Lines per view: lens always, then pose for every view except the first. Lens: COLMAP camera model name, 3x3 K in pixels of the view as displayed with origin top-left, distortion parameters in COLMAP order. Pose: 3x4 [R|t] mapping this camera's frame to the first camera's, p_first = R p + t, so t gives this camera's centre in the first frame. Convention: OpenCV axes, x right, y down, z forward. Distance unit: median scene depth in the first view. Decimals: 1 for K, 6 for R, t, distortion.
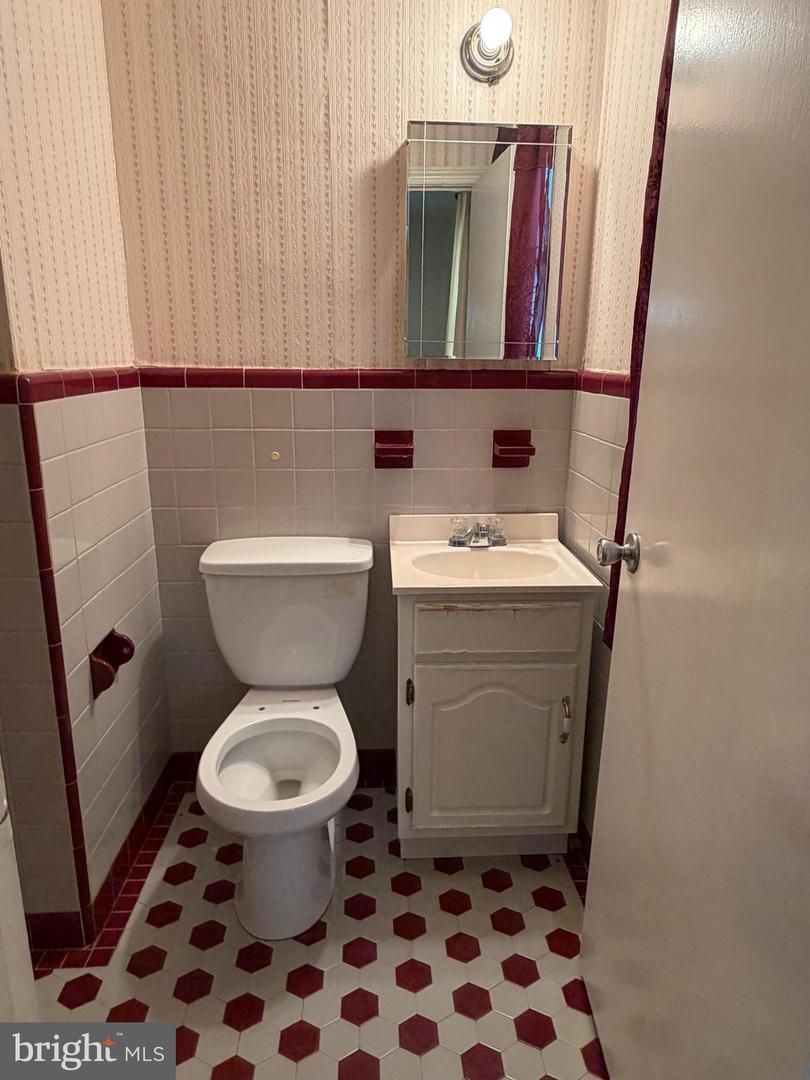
lens RADIAL K [[686.1, 0, 407.5], [0, 686.1, 540.7], [0, 0, 1]] dist [-0.004423, -0.002973]
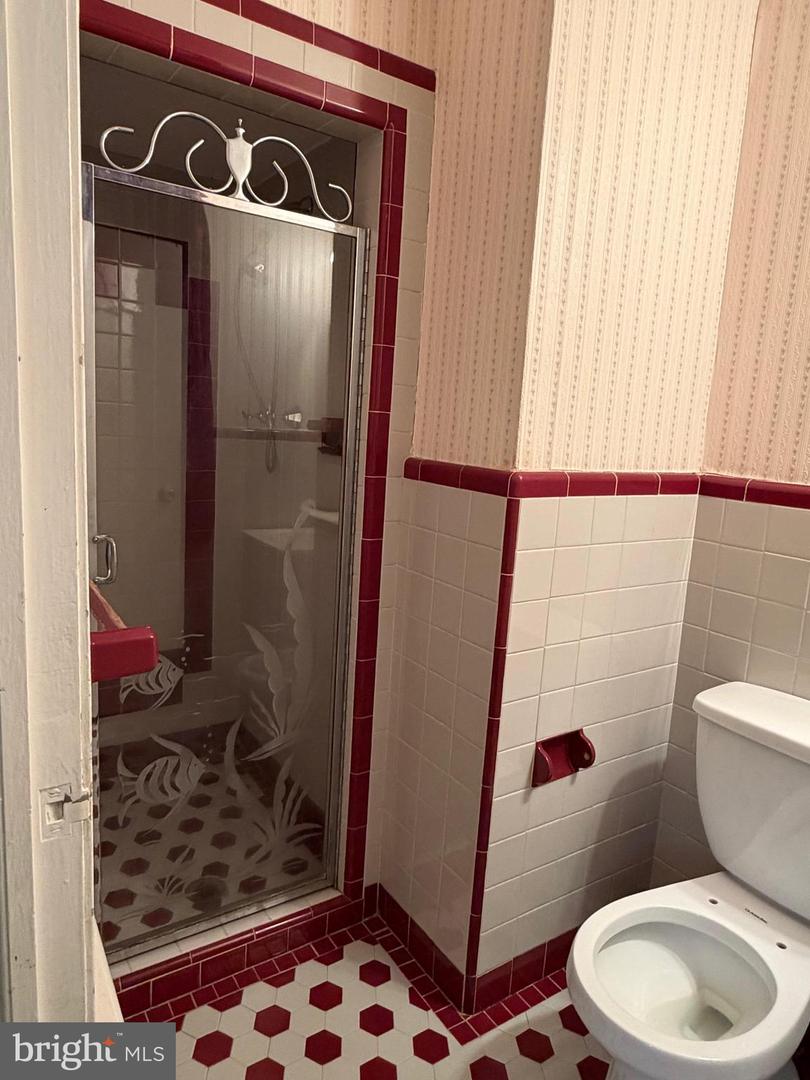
lens RADIAL K [[686.1, 0, 404.8], [0, 686.1, 539.0], [0, 0, 1]] dist [-0.004423, -0.002973]
pose [[0.506631, 0.161026, -0.846992, 0.225978], [-0.275600, 0.961106, 0.017870, -0.079759], [0.816927, 0.224378, 0.531305, 0.209765]]
